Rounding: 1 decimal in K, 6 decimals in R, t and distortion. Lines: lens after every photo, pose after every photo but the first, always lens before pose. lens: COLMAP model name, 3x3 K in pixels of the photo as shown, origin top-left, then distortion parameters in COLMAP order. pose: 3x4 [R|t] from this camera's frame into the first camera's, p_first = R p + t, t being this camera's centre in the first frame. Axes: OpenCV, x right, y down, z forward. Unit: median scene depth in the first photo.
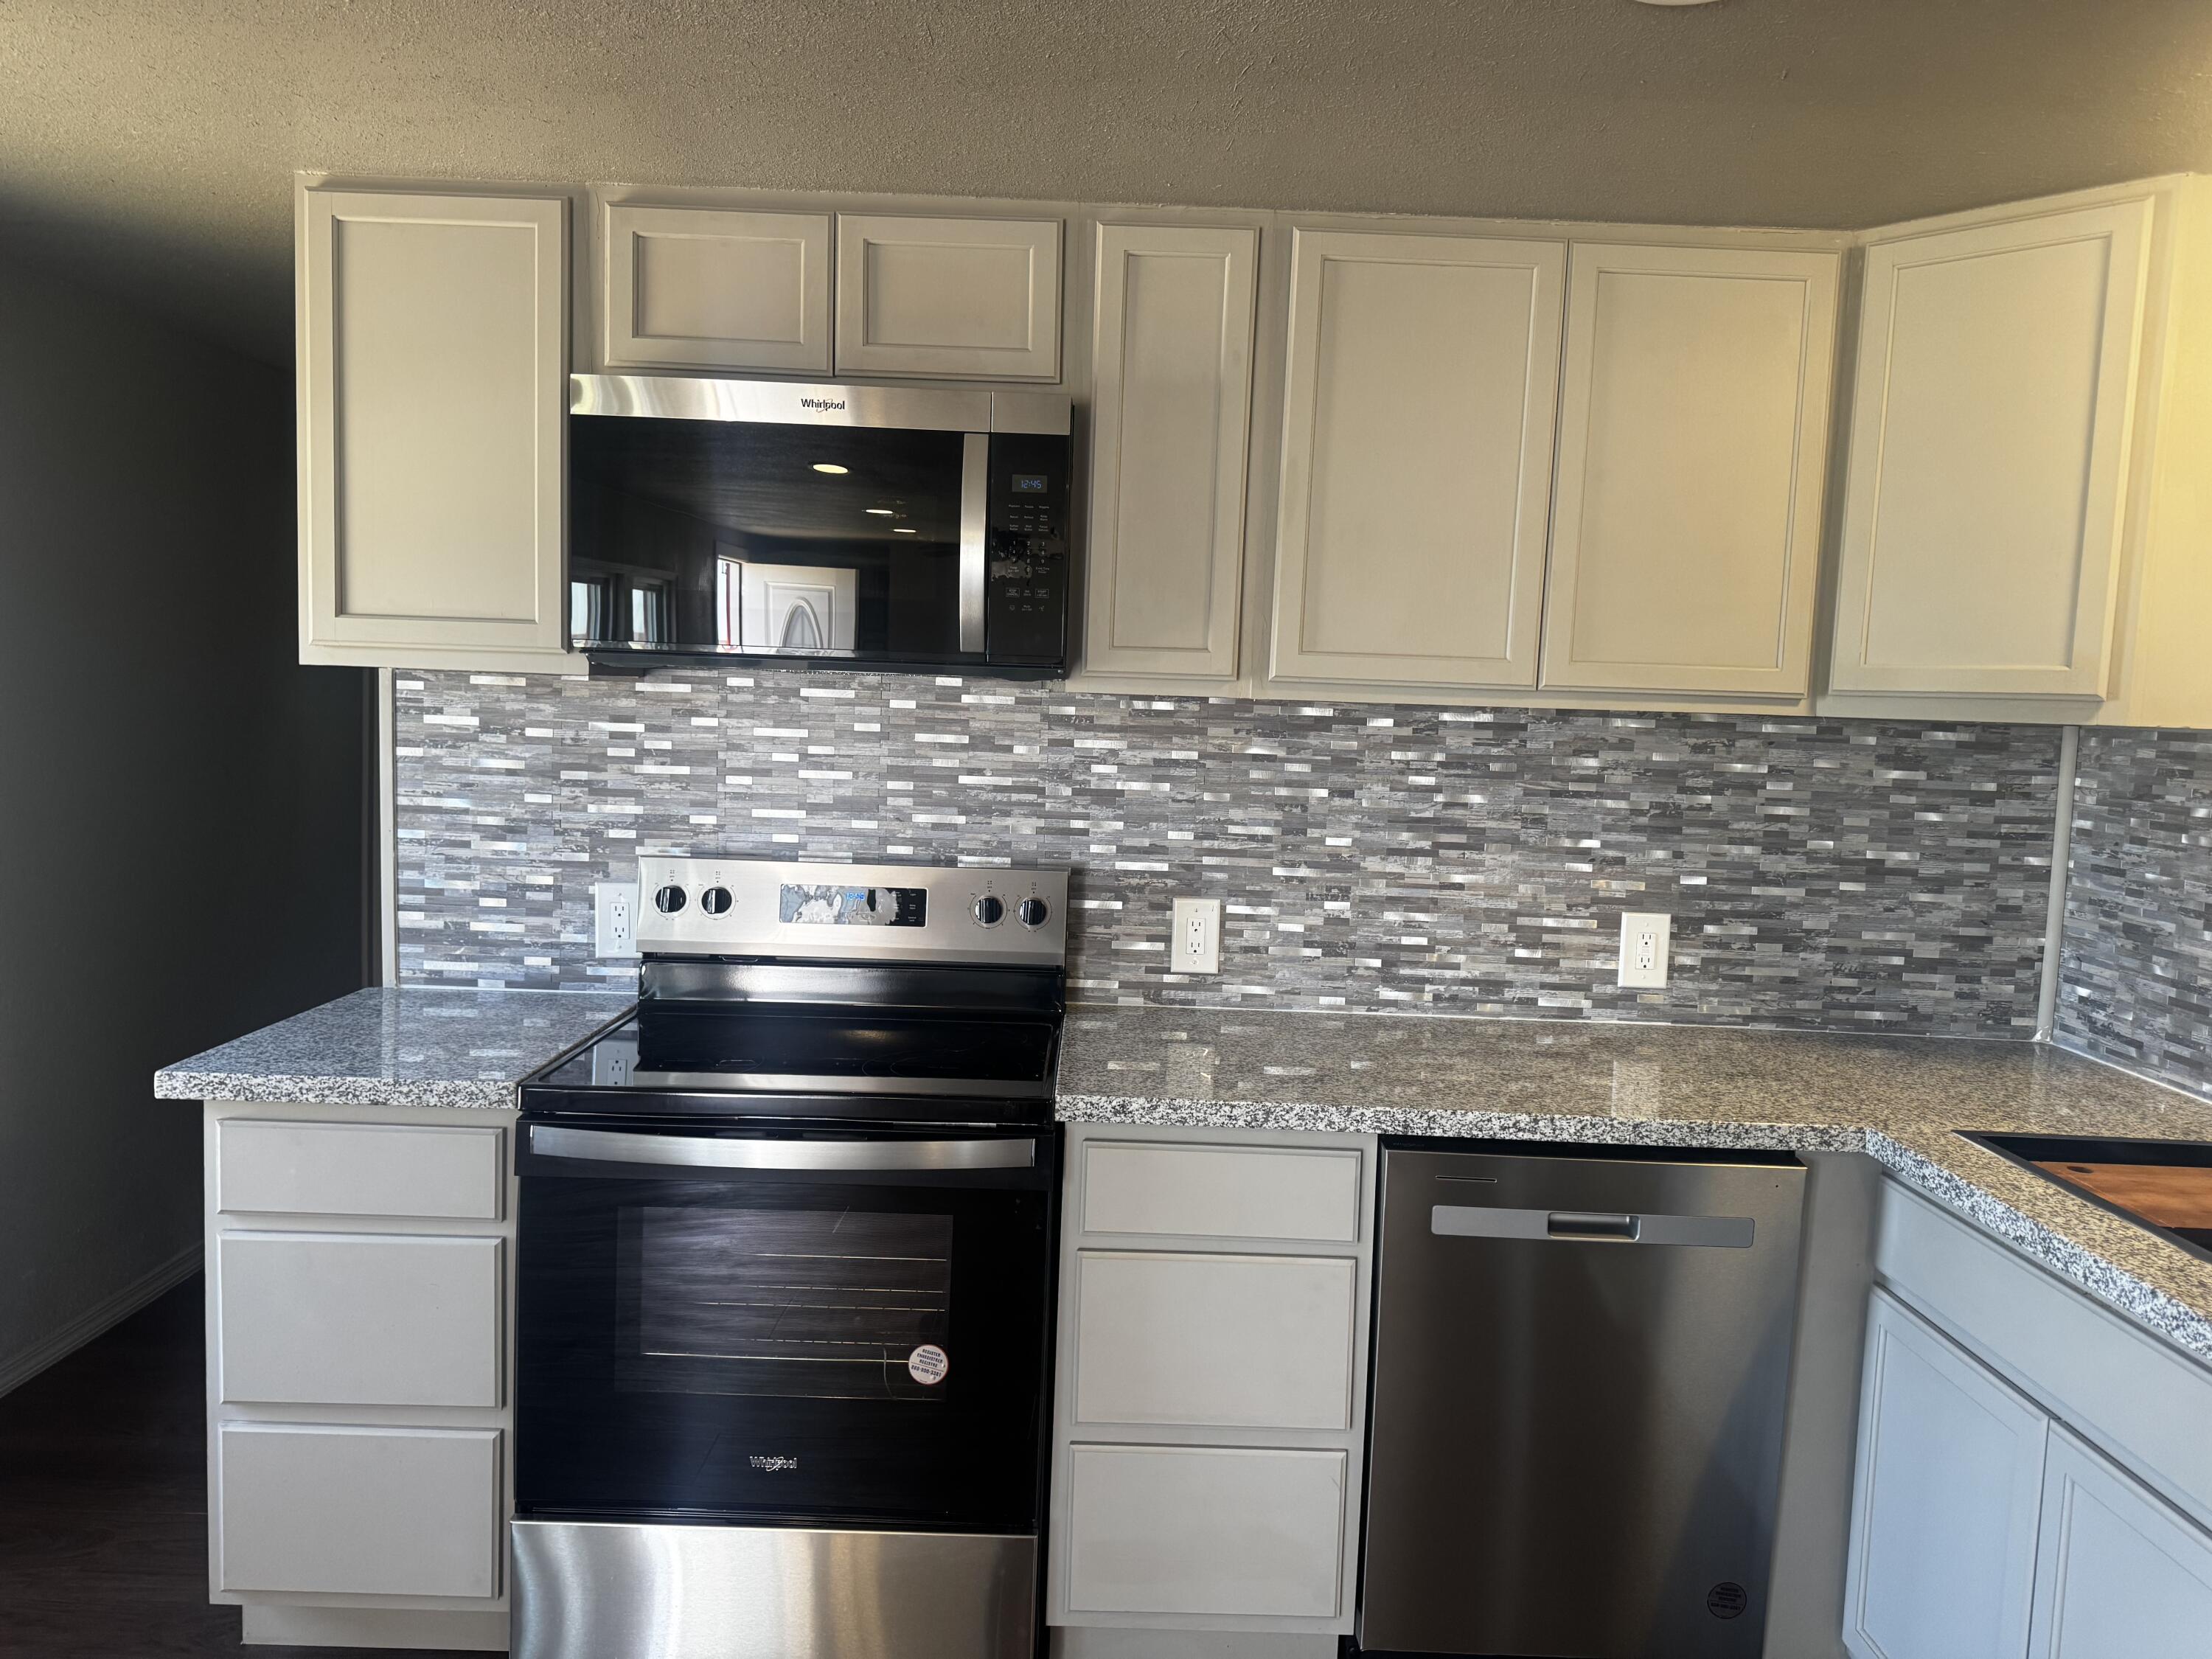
lens RADIAL K [[1567.9, 0, 1101.8], [0, 1567.9, 837.4], [0, 0, 1]] dist [-0.001665, -0.006678]
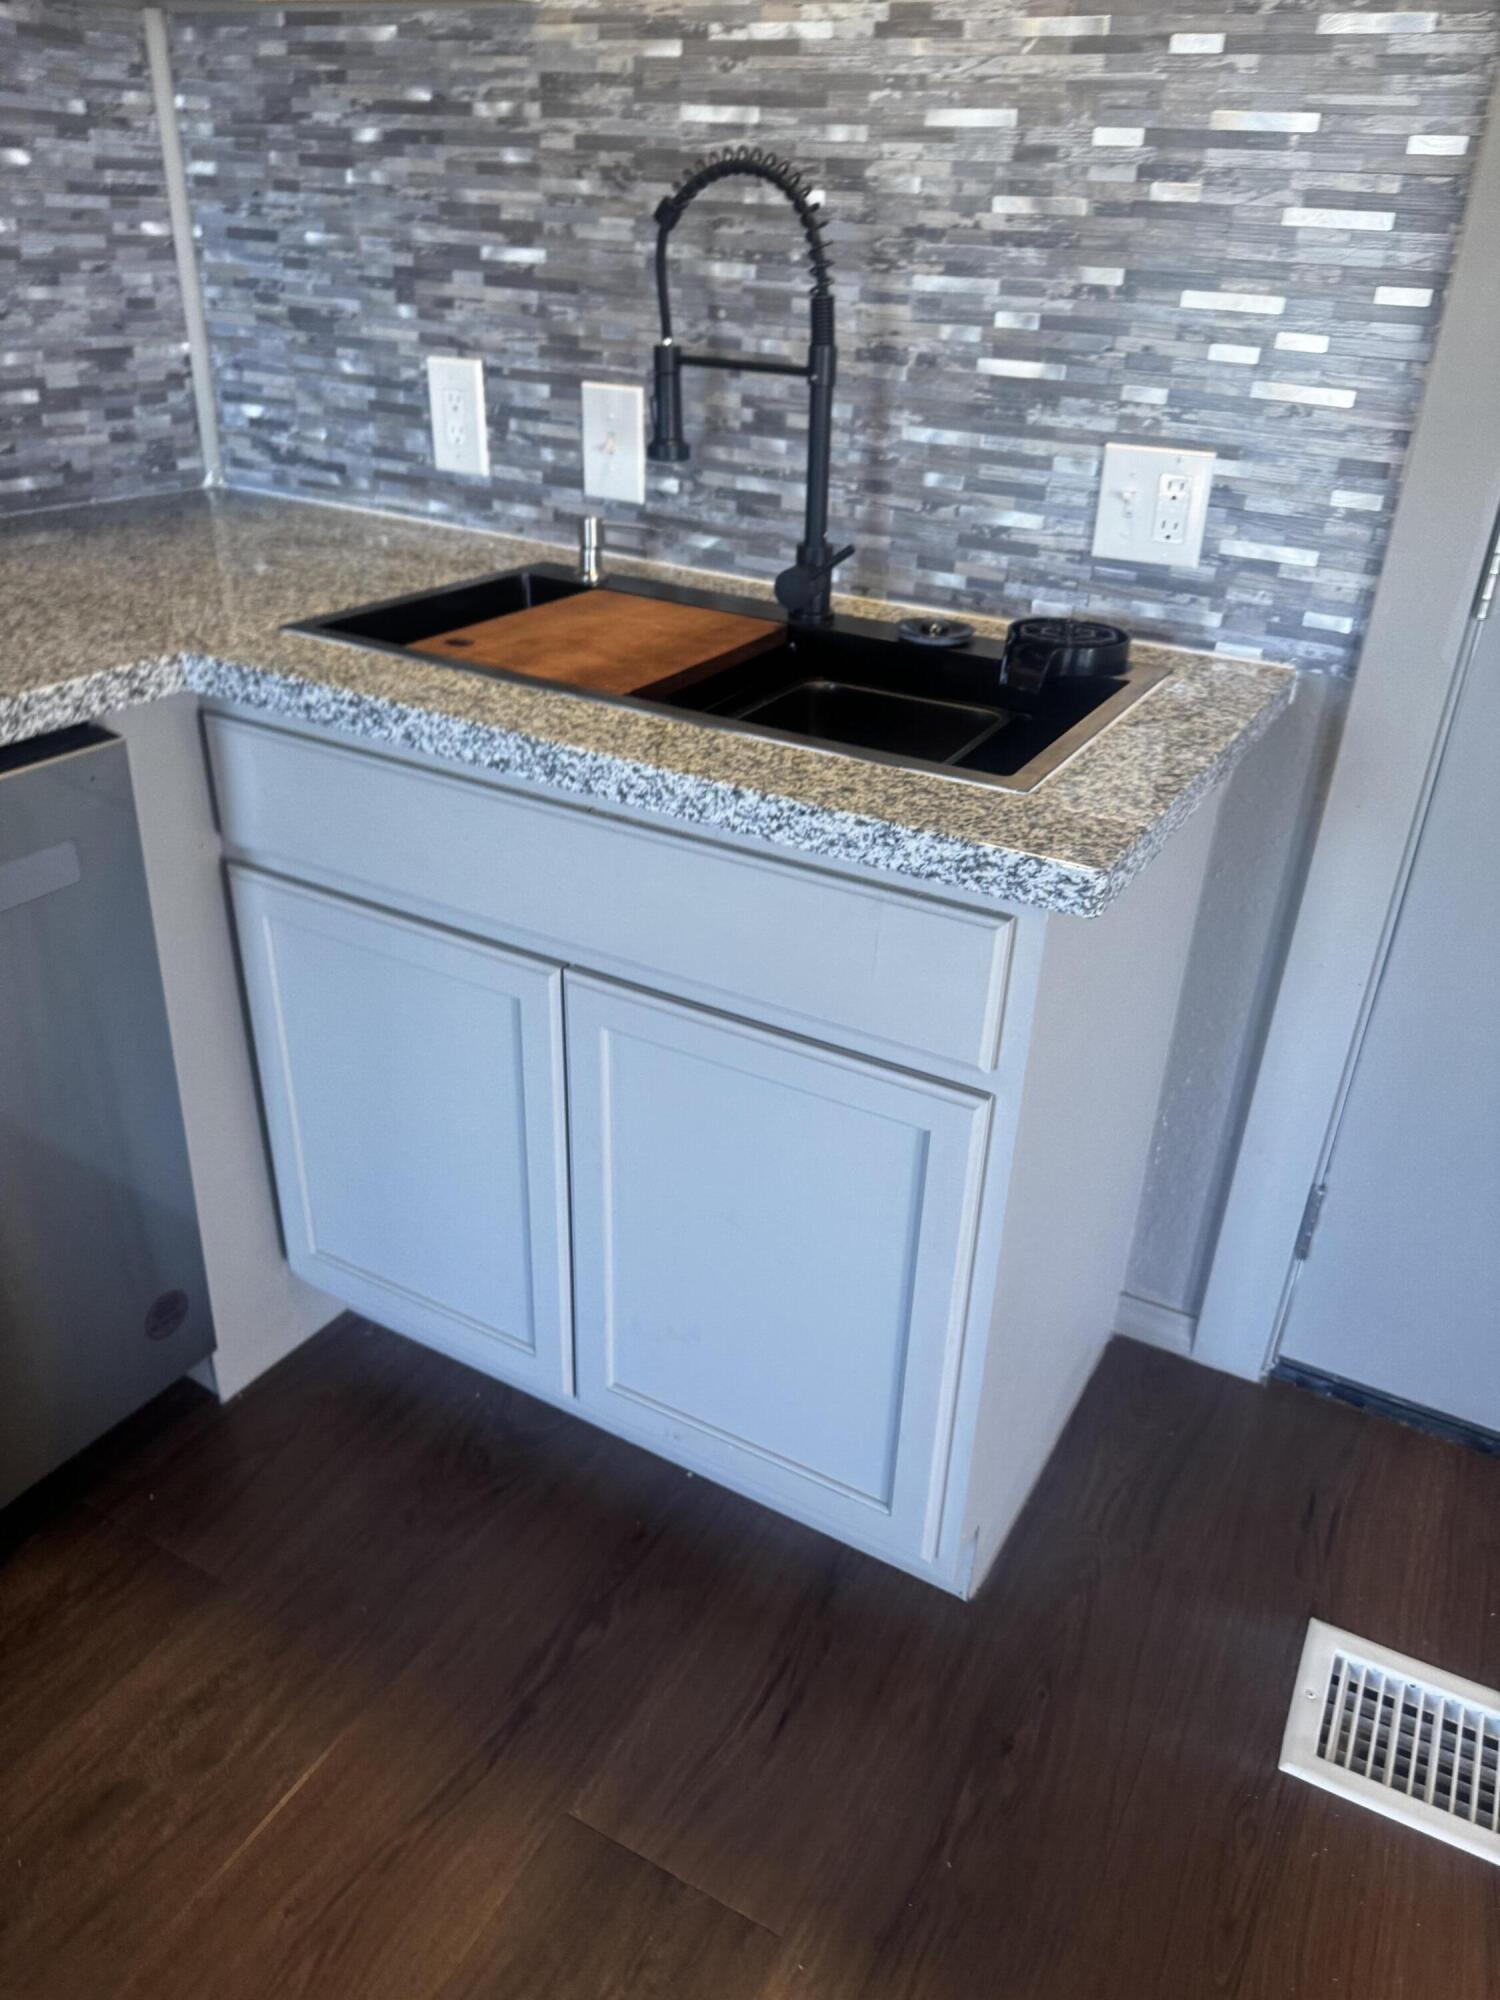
lens RADIAL K [[1417.6, 0, 753.9], [0, 1417.6, 1046.5], [0, 0, 1]] dist [-0.001665, -0.006678]
pose [[0.495580, -0.453520, 0.740757, 0.068042], [0.051178, 0.866619, 0.496339, 0.034547], [-0.867053, -0.208065, 0.452689, 0.386959]]
